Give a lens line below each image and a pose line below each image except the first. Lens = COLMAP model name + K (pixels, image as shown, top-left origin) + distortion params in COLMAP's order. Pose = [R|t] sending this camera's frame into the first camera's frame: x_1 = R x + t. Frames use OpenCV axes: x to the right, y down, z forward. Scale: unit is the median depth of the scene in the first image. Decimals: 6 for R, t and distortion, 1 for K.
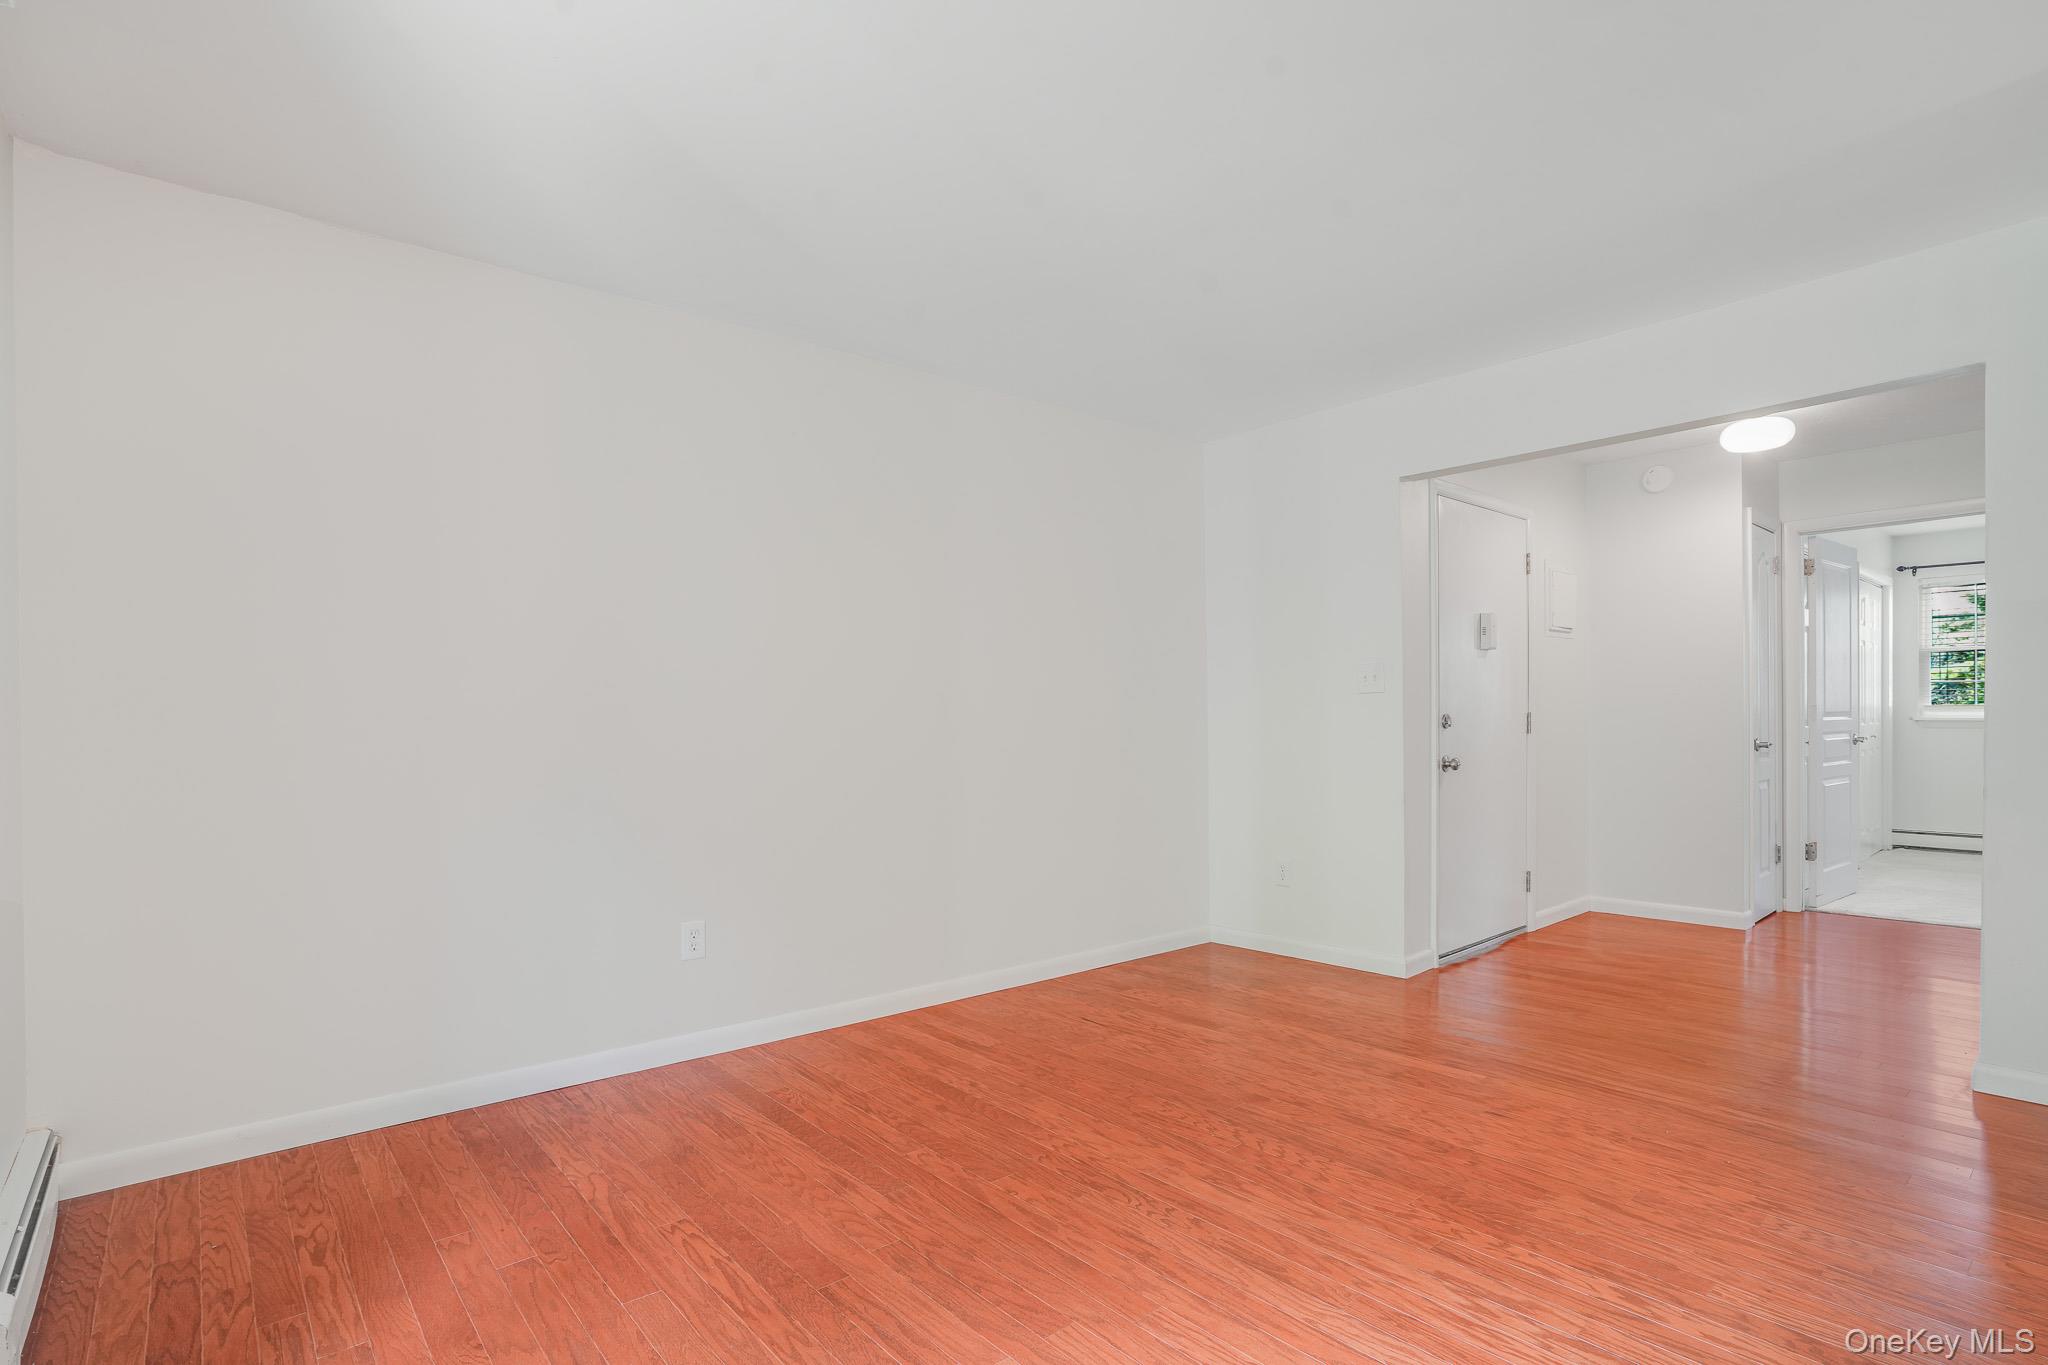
lens RADIAL K [[994.6, 0, 1017.9], [0, 994.6, 722.1], [0, 0, 1]] dist [-0.066020, 0.035413]
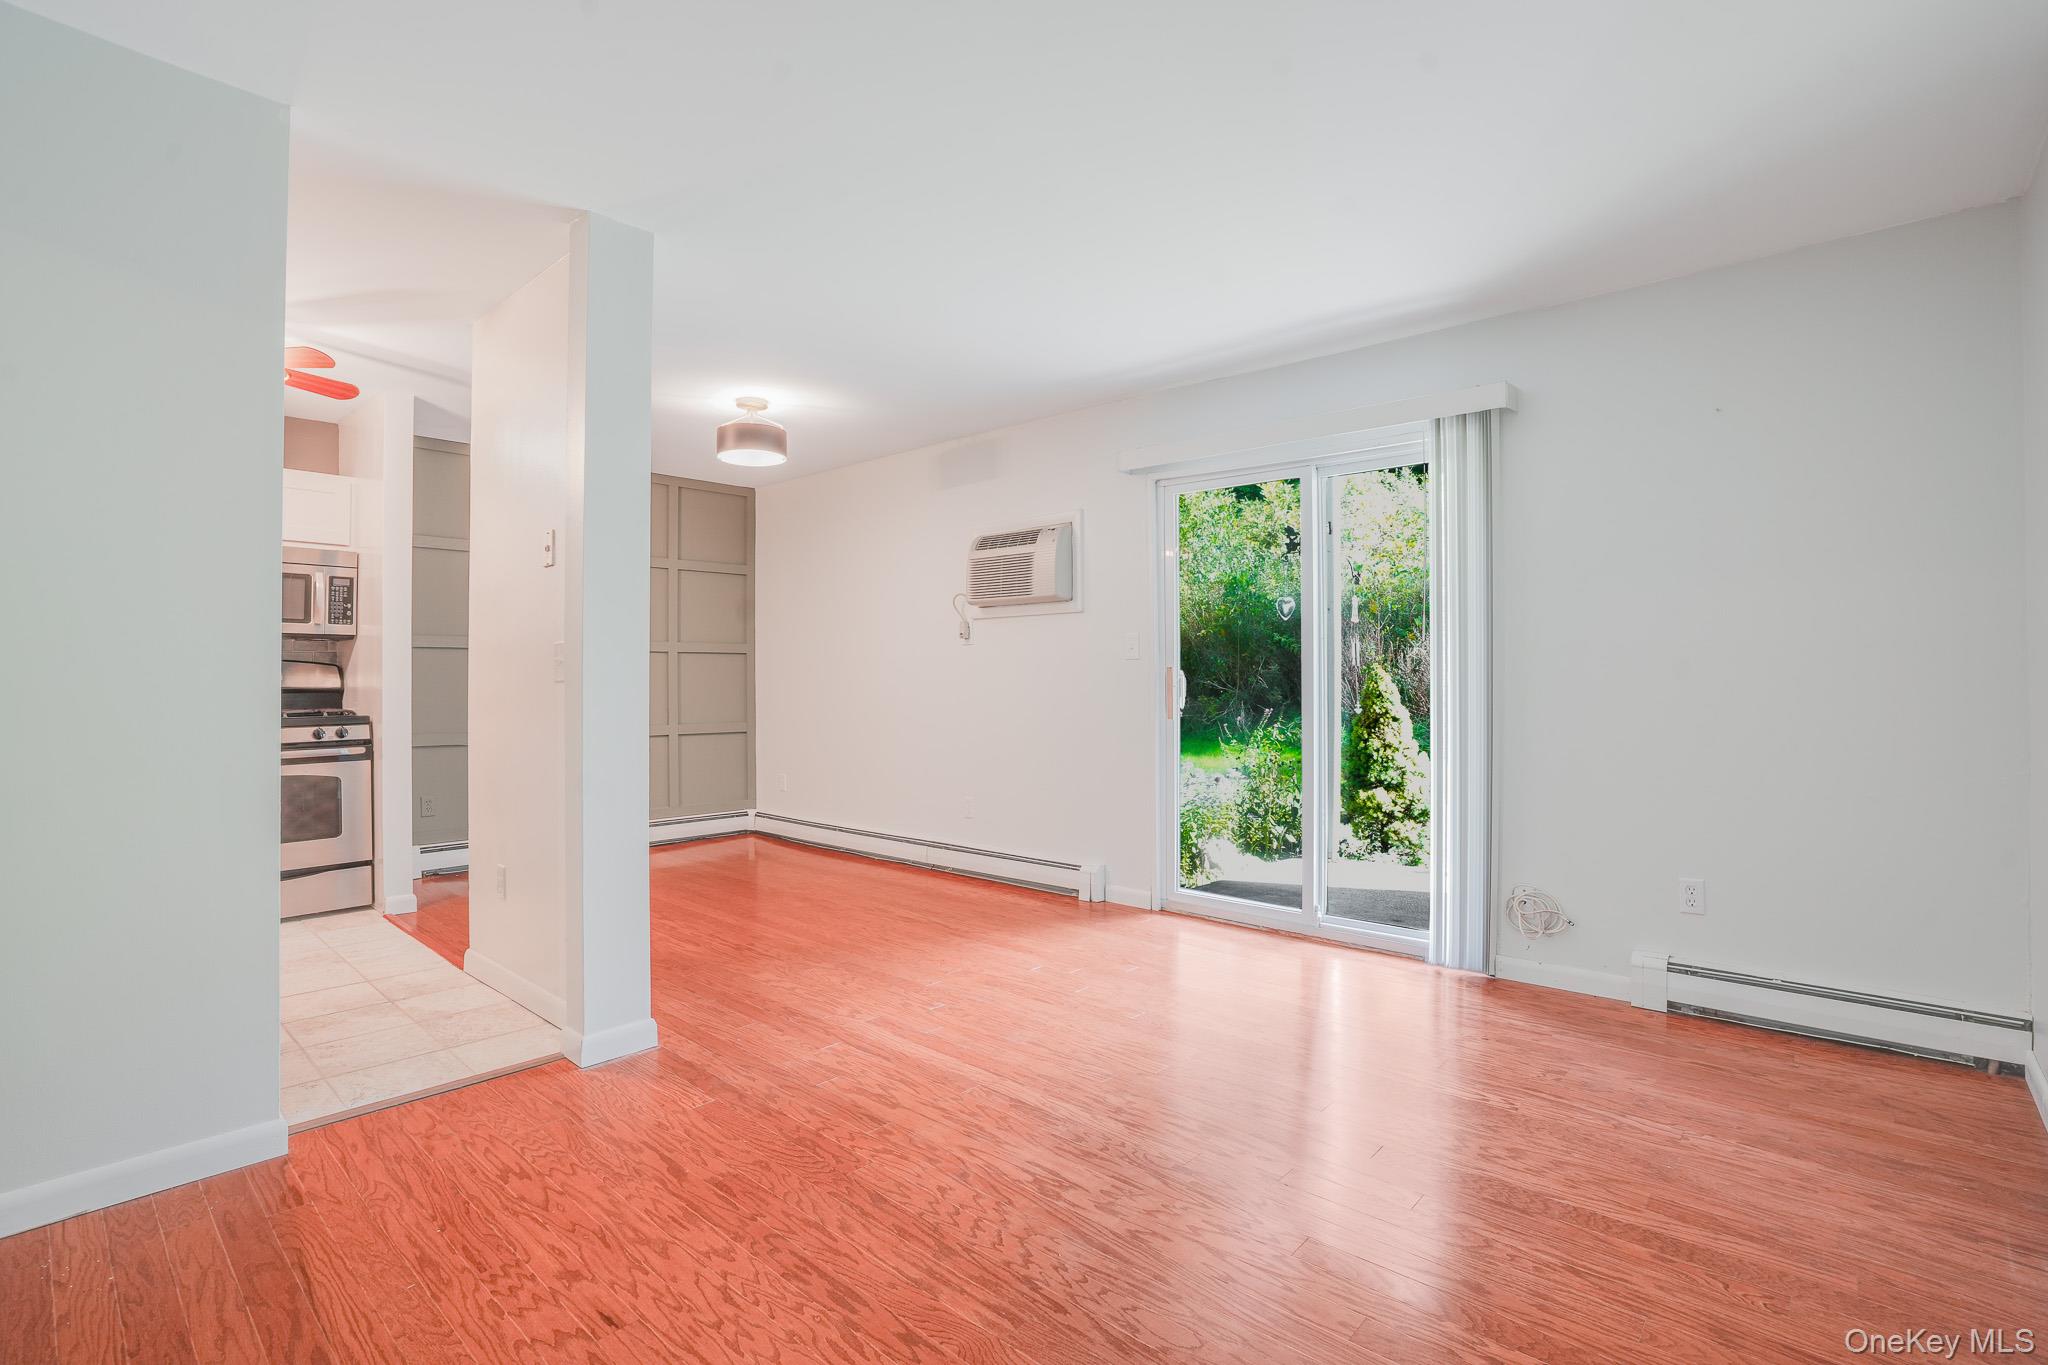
lens RADIAL K [[963.6, 0, 1022.6], [0, 963.6, 671.2], [0, 0, 1]] dist [-0.062105, 0.026809]
pose [[-0.991355, 0.012549, -0.130604, 0.329738], [0.012726, 0.999919, -0.000520, -0.013612], [0.130587, -0.002178, -0.991434, 1.787881]]
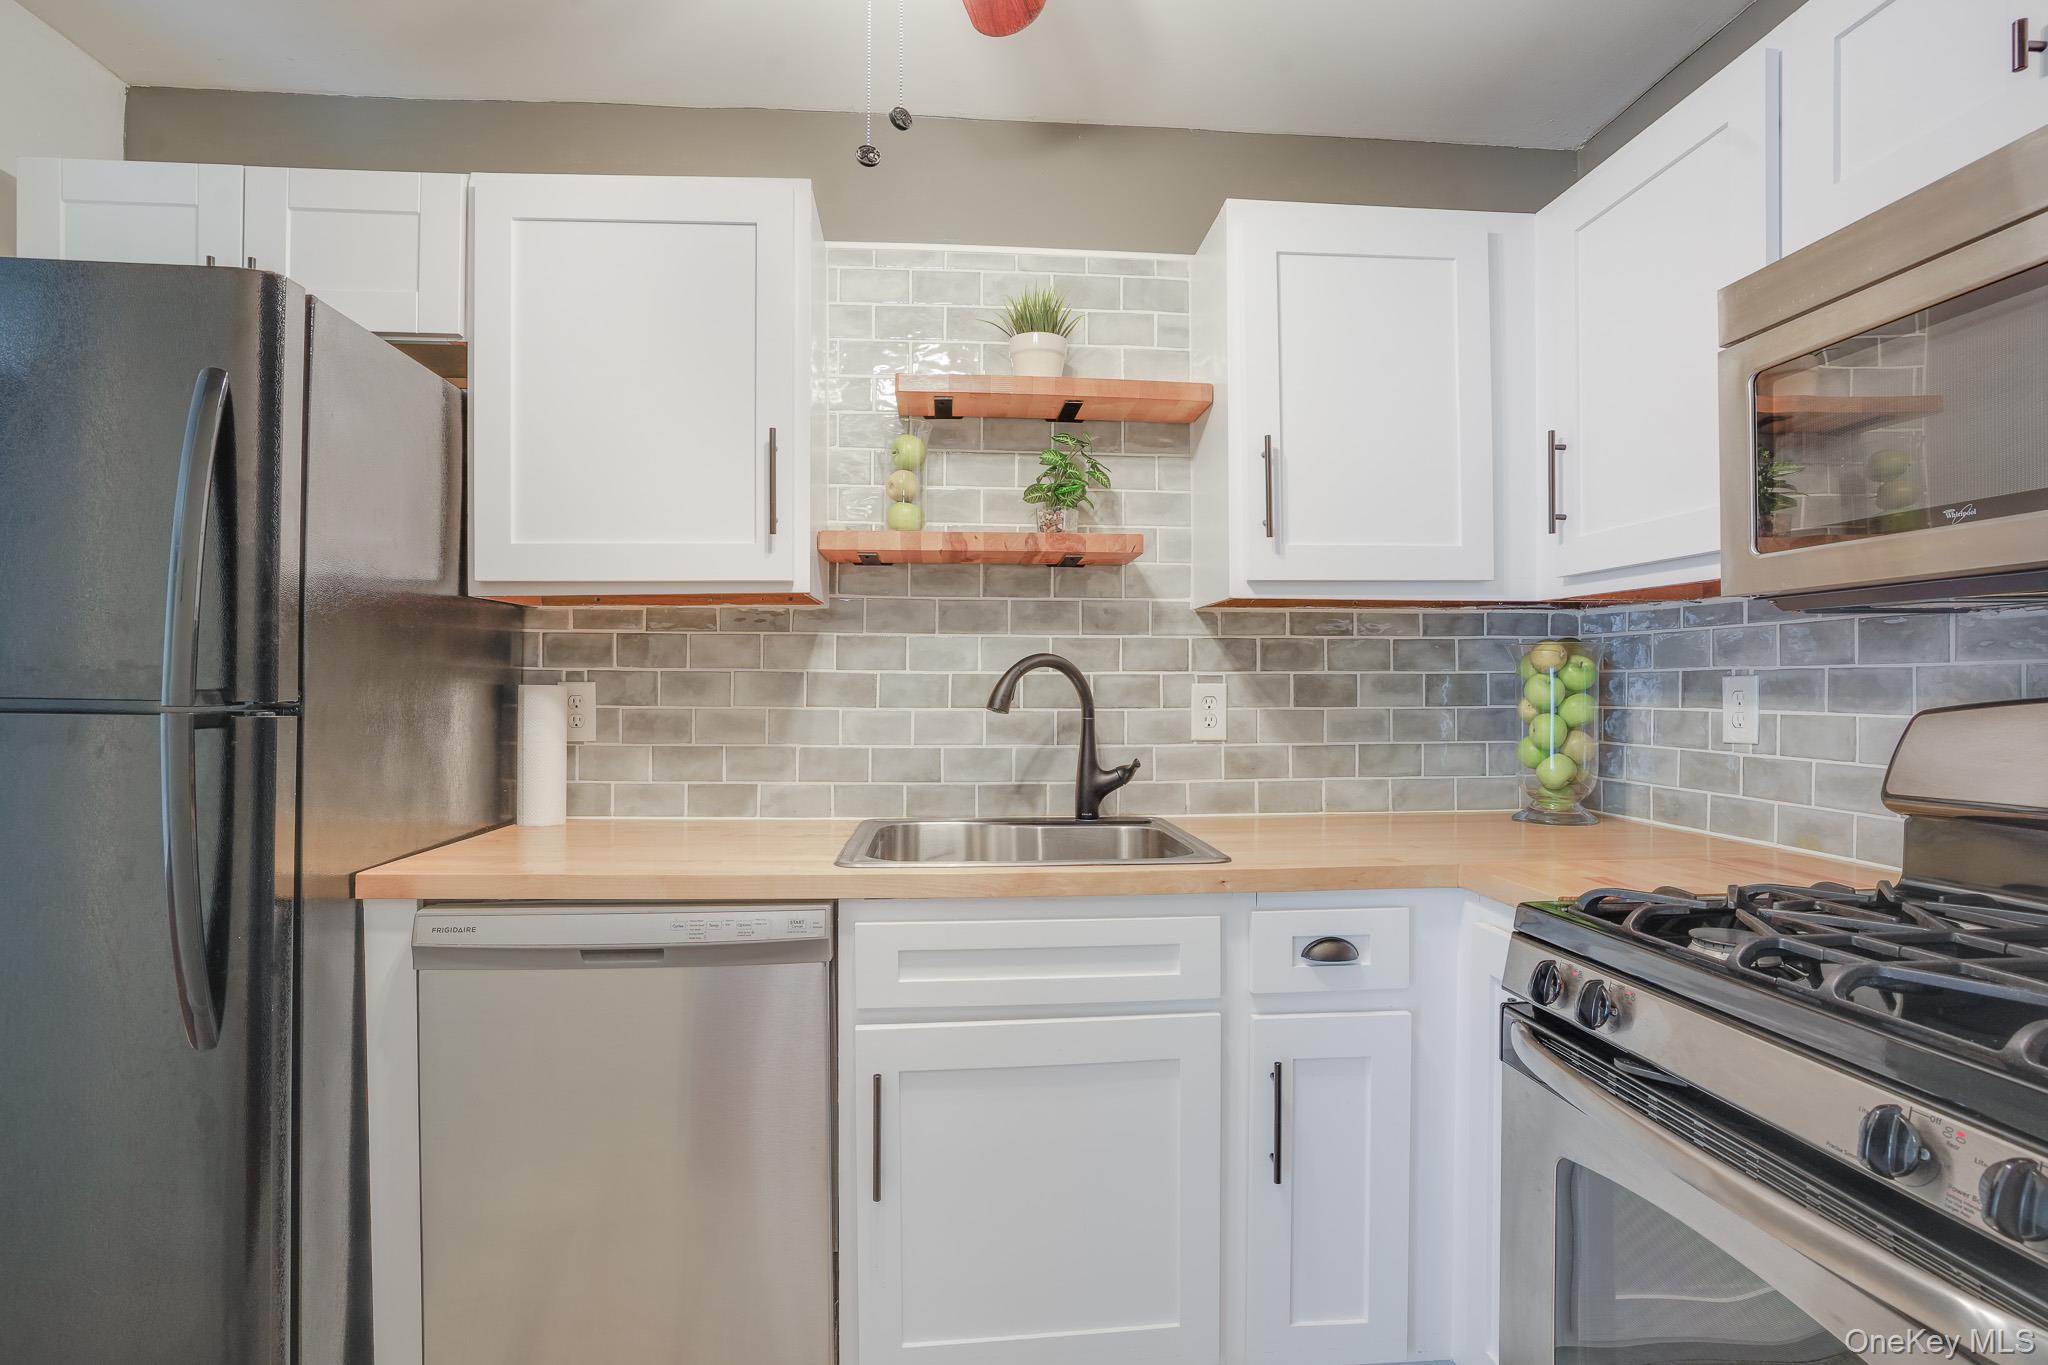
lens RADIAL K [[1003.7, 0, 1027.1], [0, 1003.7, 686.5], [0, 0, 1]] dist [-0.058079, 0.031837]
pose [[0.577823, 0.013988, 0.816042, 0.996778], [-0.003610, 0.999887, -0.014584, -0.052391], [-0.816154, 0.005481, 0.577808, -0.090260]]
